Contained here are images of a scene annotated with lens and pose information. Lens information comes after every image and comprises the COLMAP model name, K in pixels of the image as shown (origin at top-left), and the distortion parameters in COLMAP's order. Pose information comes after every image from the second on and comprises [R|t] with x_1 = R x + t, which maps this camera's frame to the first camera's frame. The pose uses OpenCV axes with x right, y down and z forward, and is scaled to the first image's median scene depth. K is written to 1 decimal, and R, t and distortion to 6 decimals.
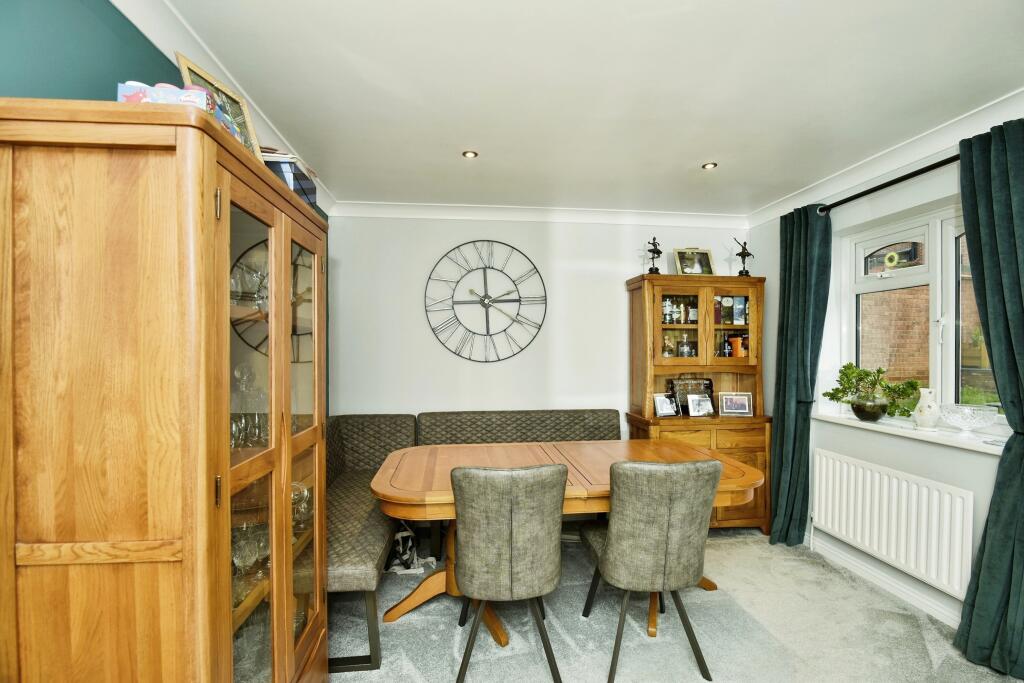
lens RADIAL K [[479.4, 0, 521.9], [0, 479.4, 345.6], [0, 0, 1]] dist [-0.014182, -0.000625]
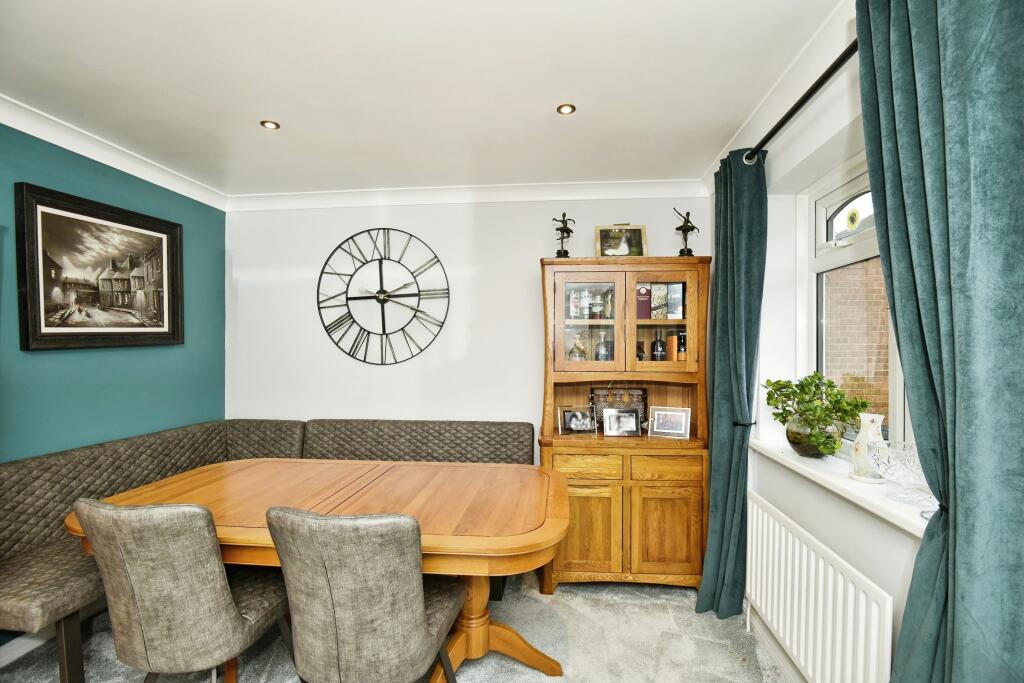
lens RADIAL K [[475.3, 0, 522.7], [0, 475.3, 345.3], [0, 0, 1]] dist [-0.016063, -0.000693]
pose [[0.976466, 0.000725, -0.215671, 0.382946], [-0.001213, 0.999997, -0.002132, -0.000182], [0.215669, 0.002343, 0.976464, 0.202061]]
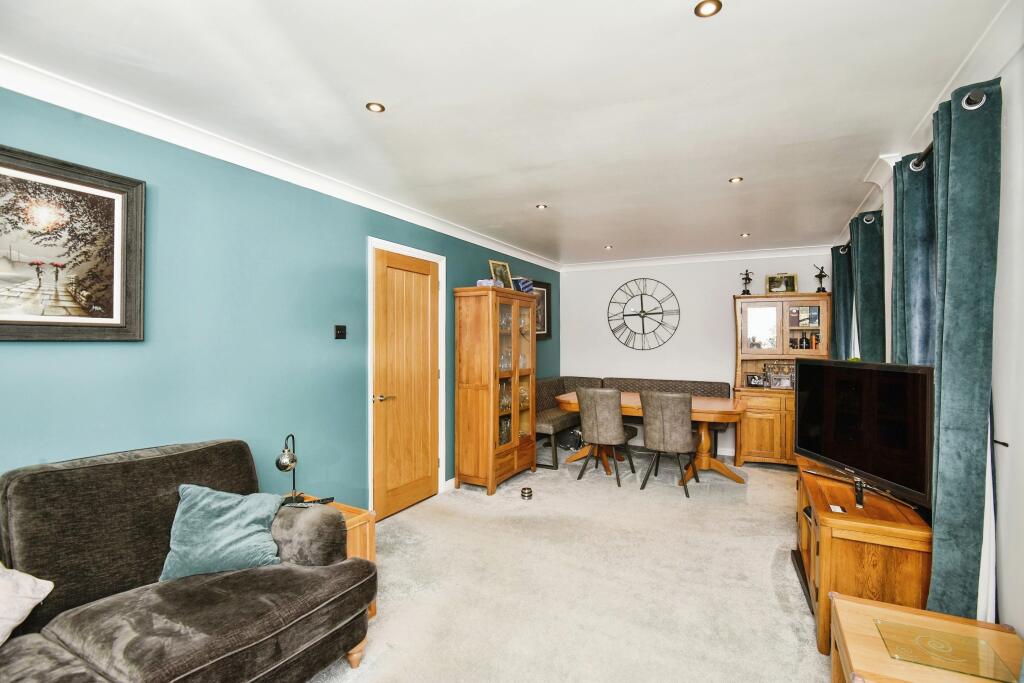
lens RADIAL K [[481.6, 0, 514.6], [0, 481.6, 326.1], [0, 0, 1]] dist [-0.002896, -0.000296]
pose [[0.819227, -0.010384, -0.573376, 0.549466], [-0.005101, 0.999665, -0.025393, -0.004518], [0.573447, 0.023727, 0.818899, -0.677178]]
